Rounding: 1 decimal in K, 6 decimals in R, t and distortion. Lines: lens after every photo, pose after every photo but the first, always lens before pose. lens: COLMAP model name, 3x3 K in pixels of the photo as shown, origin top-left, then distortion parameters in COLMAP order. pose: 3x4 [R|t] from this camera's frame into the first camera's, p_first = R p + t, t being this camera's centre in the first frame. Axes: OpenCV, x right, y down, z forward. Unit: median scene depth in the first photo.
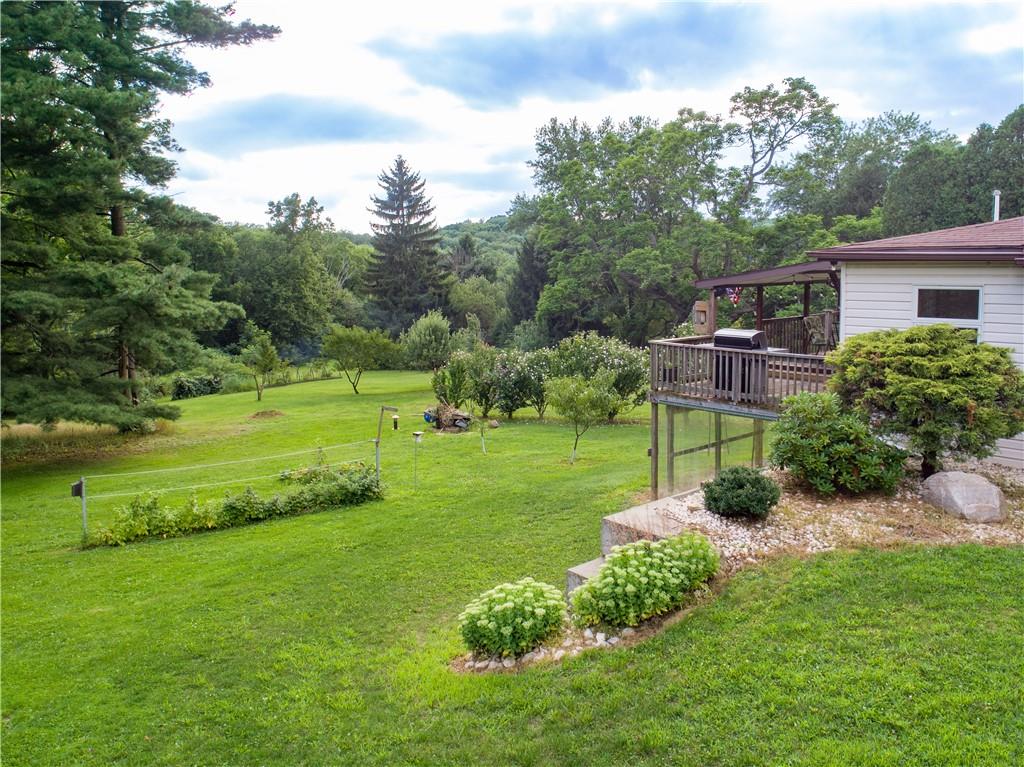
lens RADIAL K [[818.0, 0, 511.4], [0, 818.0, 354.2], [0, 0, 1]] dist [-0.016555, -0.000271]
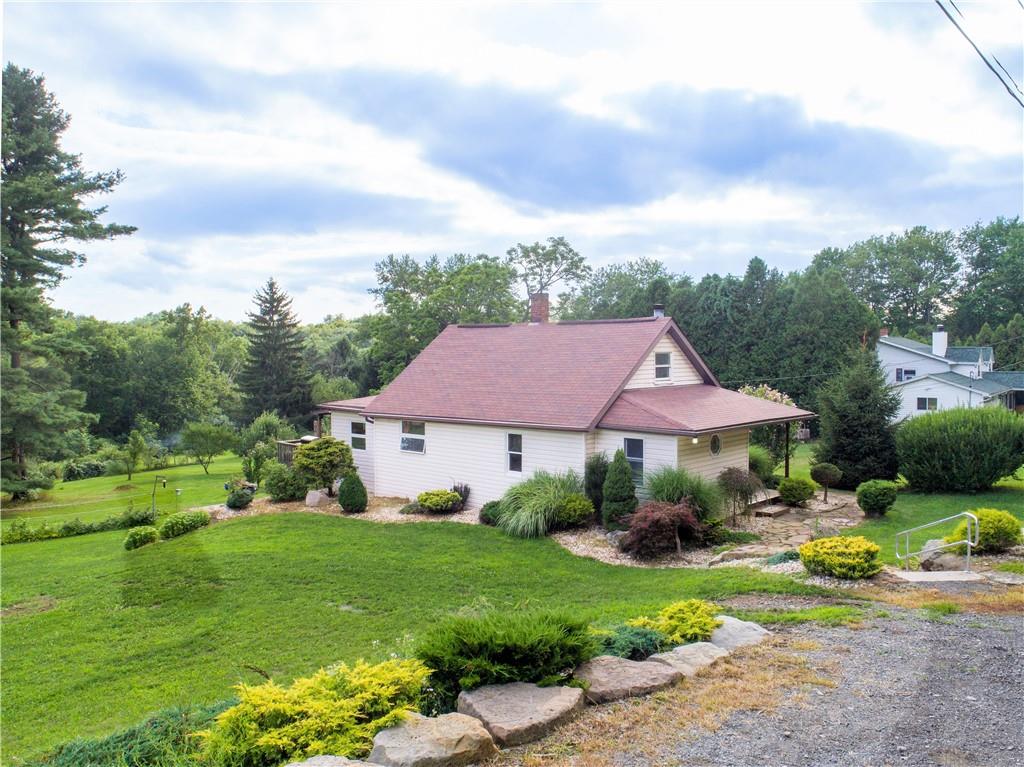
lens RADIAL K [[791.8, 0, 512.0], [0, 791.8, 383.5], [0, 0, 1]] dist [-0.008953, 0.005453]
pose [[0.994478, 0.005044, 0.104828, 0.110192], [0.002461, 0.997449, -0.071341, -0.003638], [-0.104920, 0.071205, 0.991928, -0.215569]]
